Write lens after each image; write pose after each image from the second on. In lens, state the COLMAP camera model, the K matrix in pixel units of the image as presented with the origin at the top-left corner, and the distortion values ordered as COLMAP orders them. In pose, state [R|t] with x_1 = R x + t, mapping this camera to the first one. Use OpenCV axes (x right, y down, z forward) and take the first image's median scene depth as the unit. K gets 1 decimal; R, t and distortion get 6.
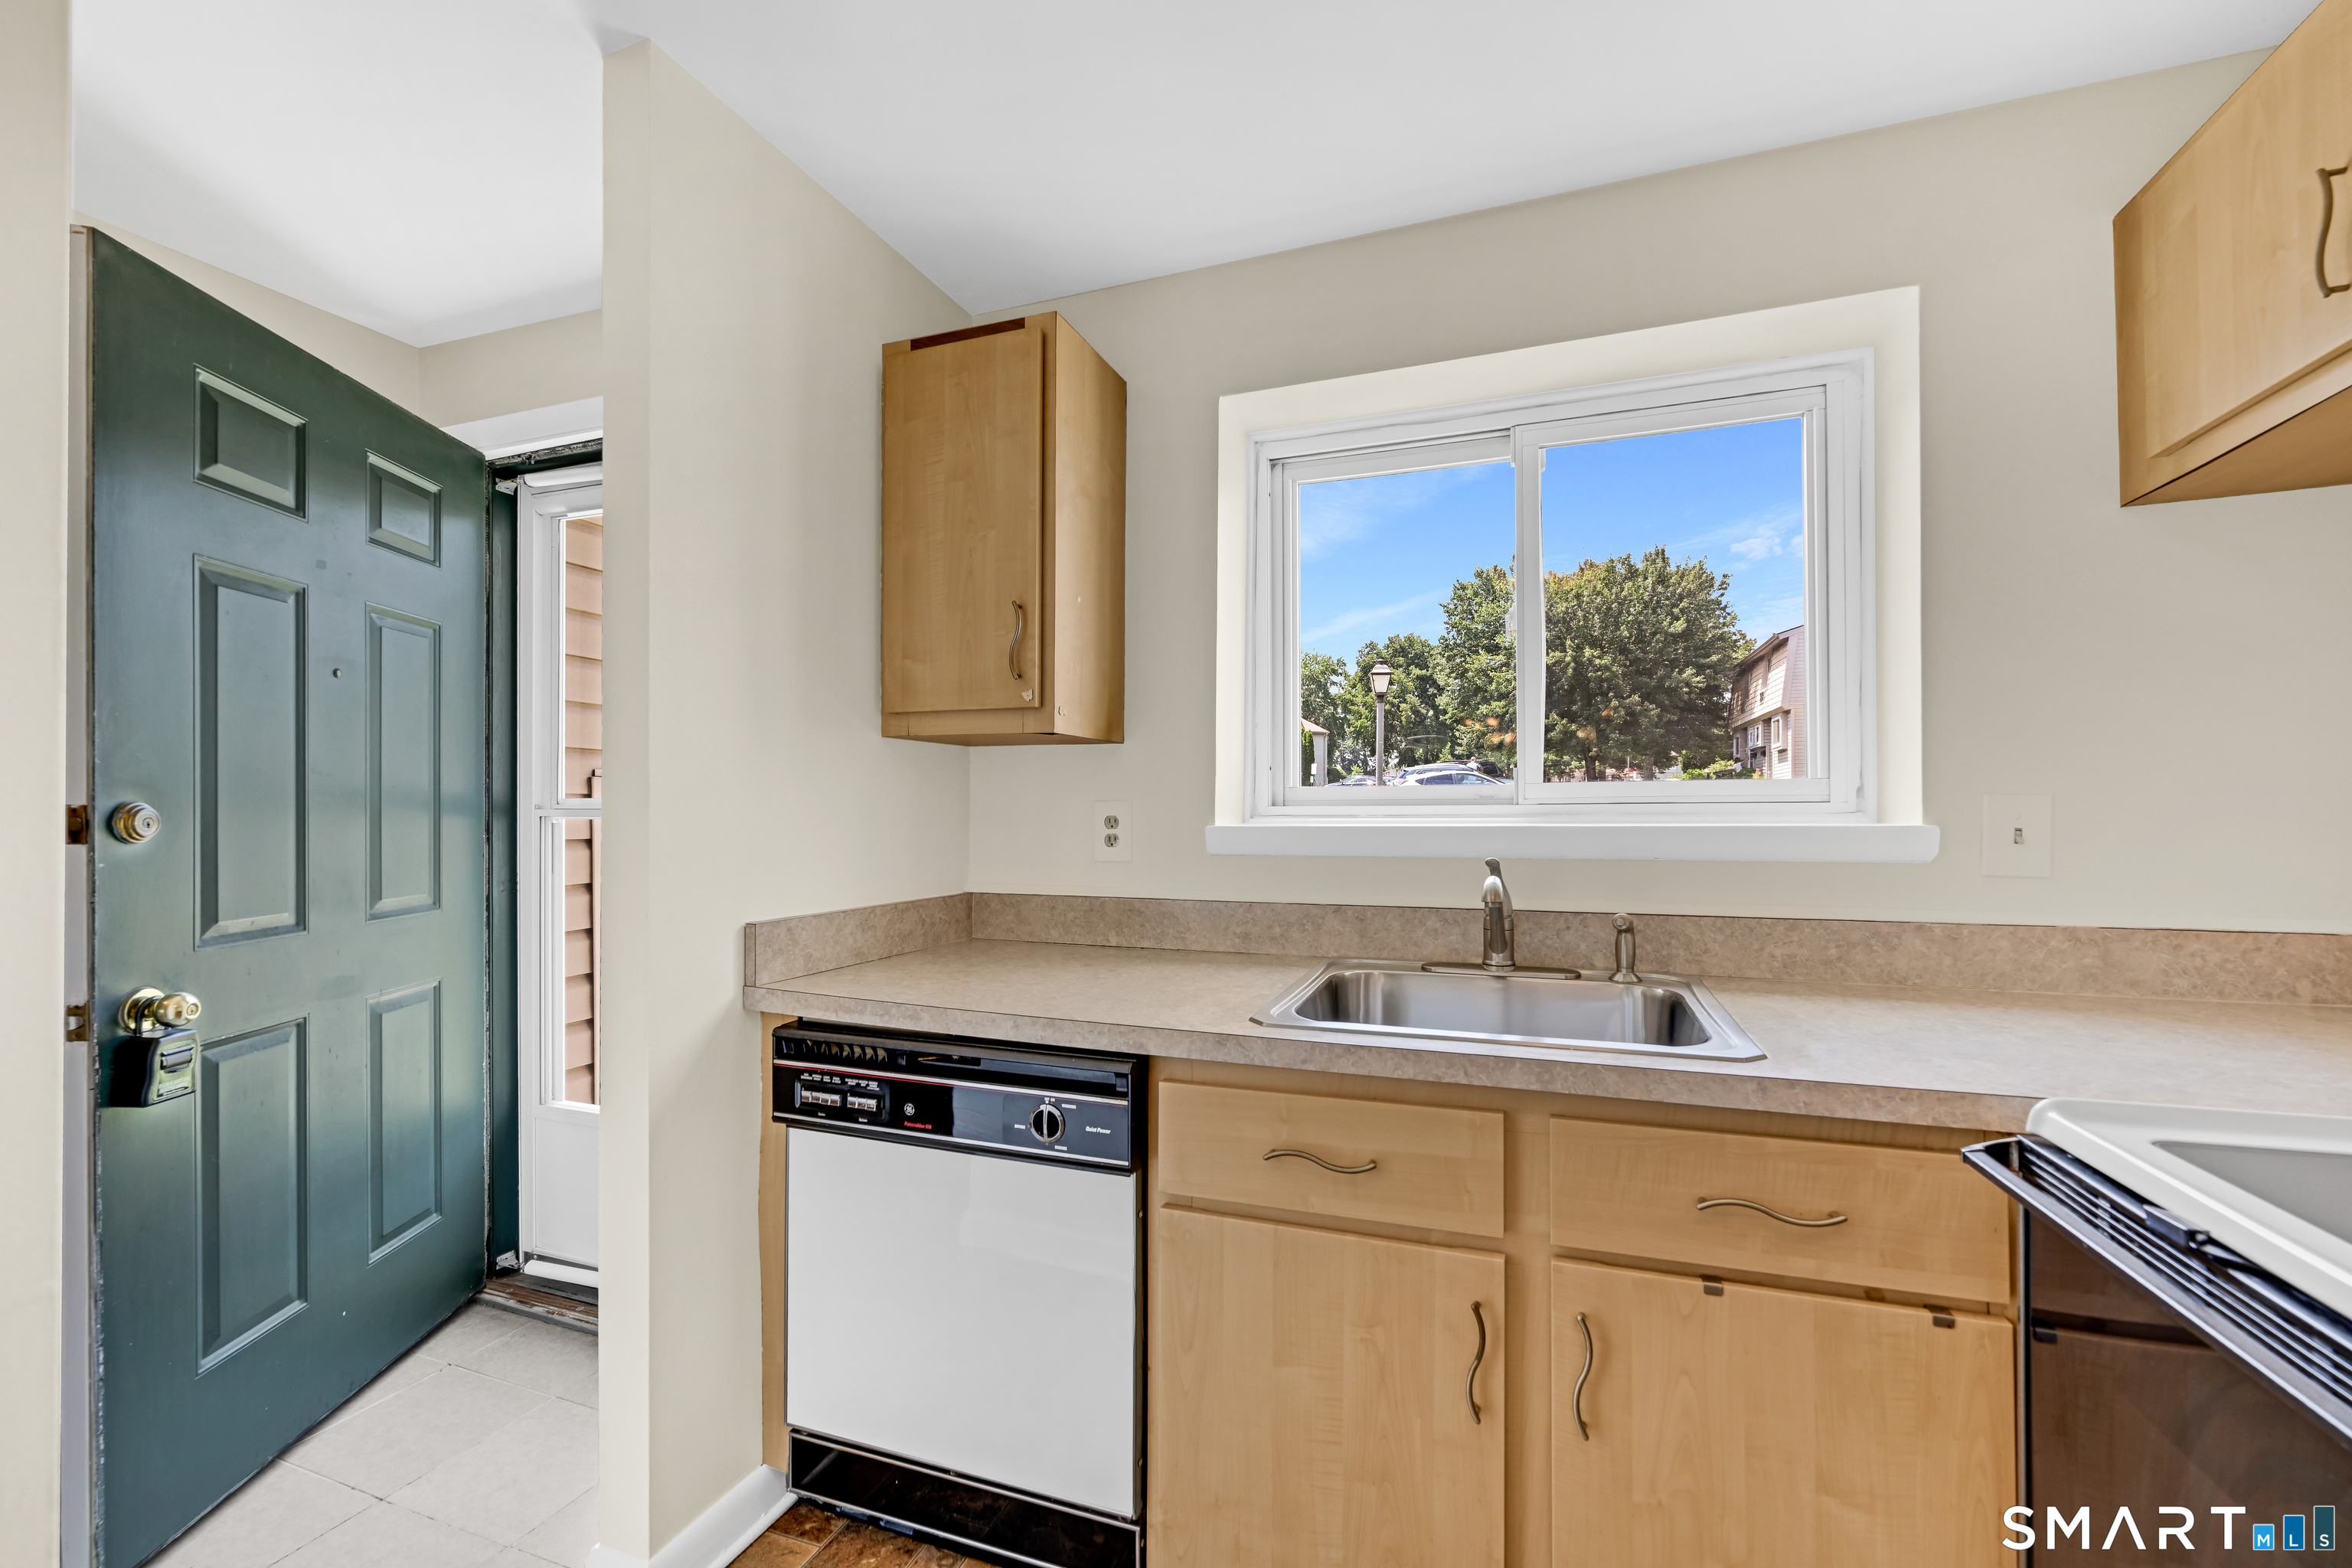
lens RADIAL K [[901.0, 0, 1143.2], [0, 901.0, 812.0], [0, 0, 1]] dist [-0.004905, -0.000137]
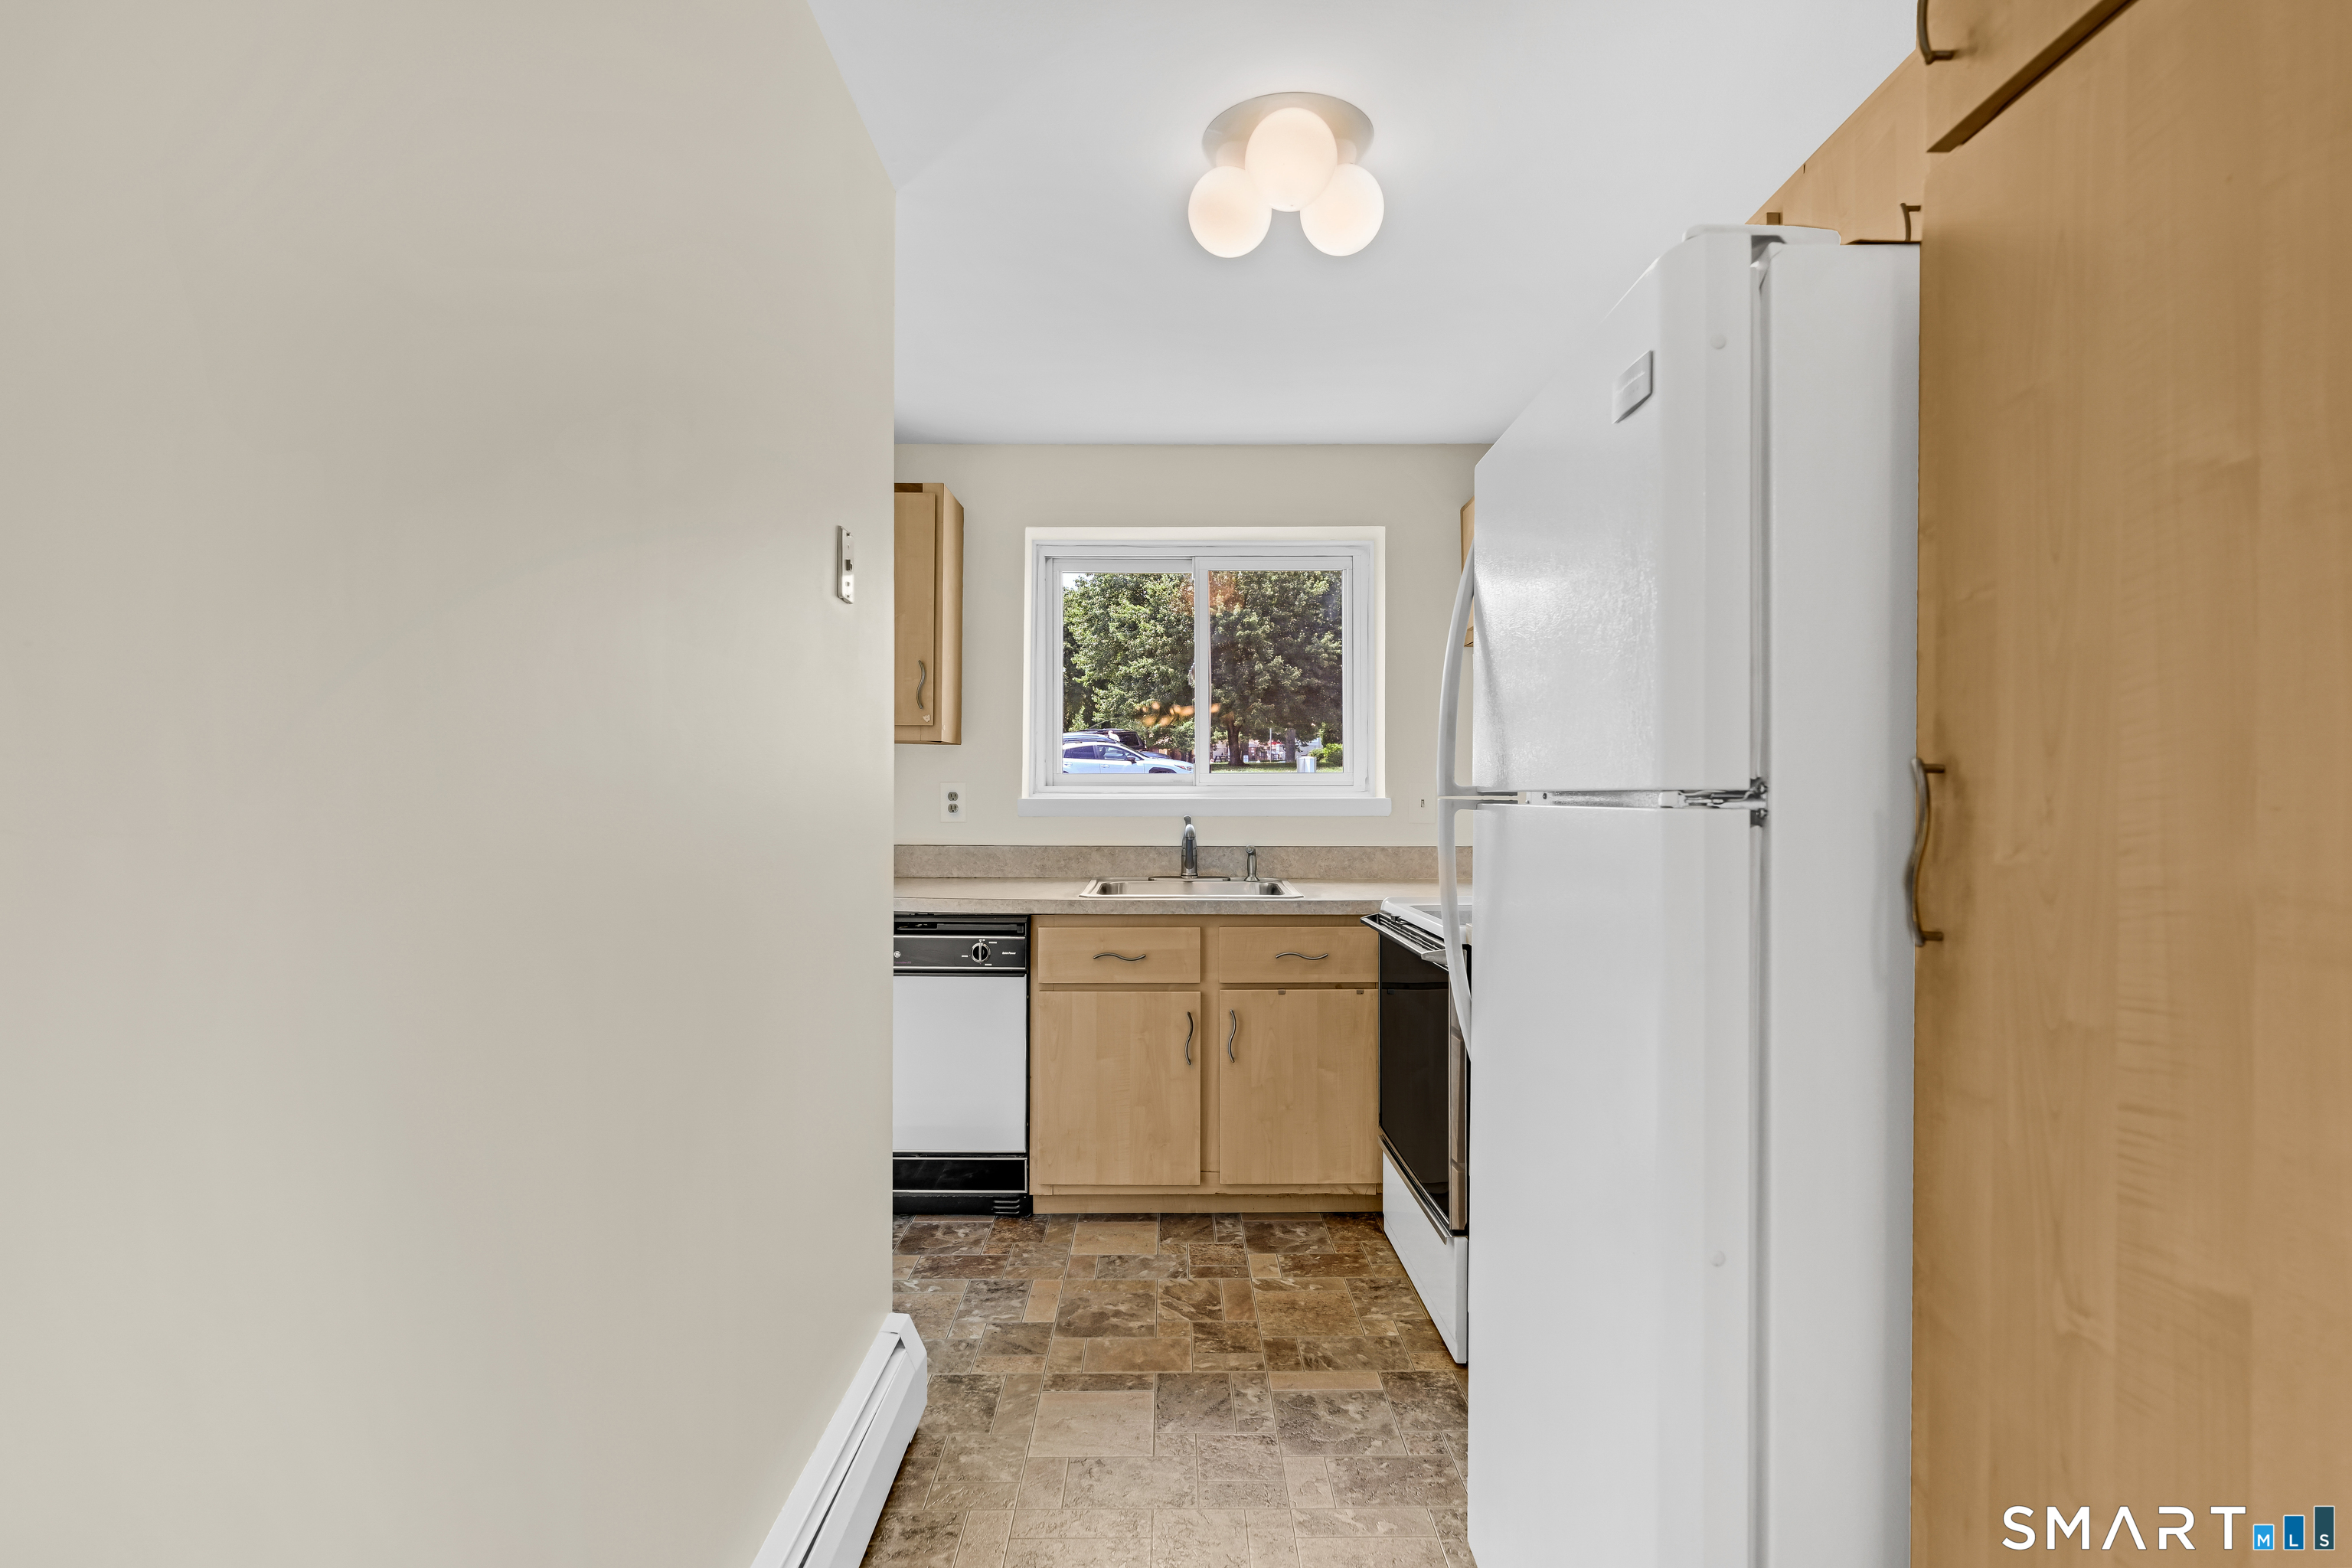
lens RADIAL K [[1209.6, 0, 1176.0], [0, 1209.6, 784.0], [0, 0, 1]] dist [-0.000510, -0.000068]
pose [[0.915302, 0.005150, 0.402736, -0.649612], [-0.003816, 0.999984, -0.004114, -0.003152], [-0.402751, 0.002229, 0.915307, -1.293682]]
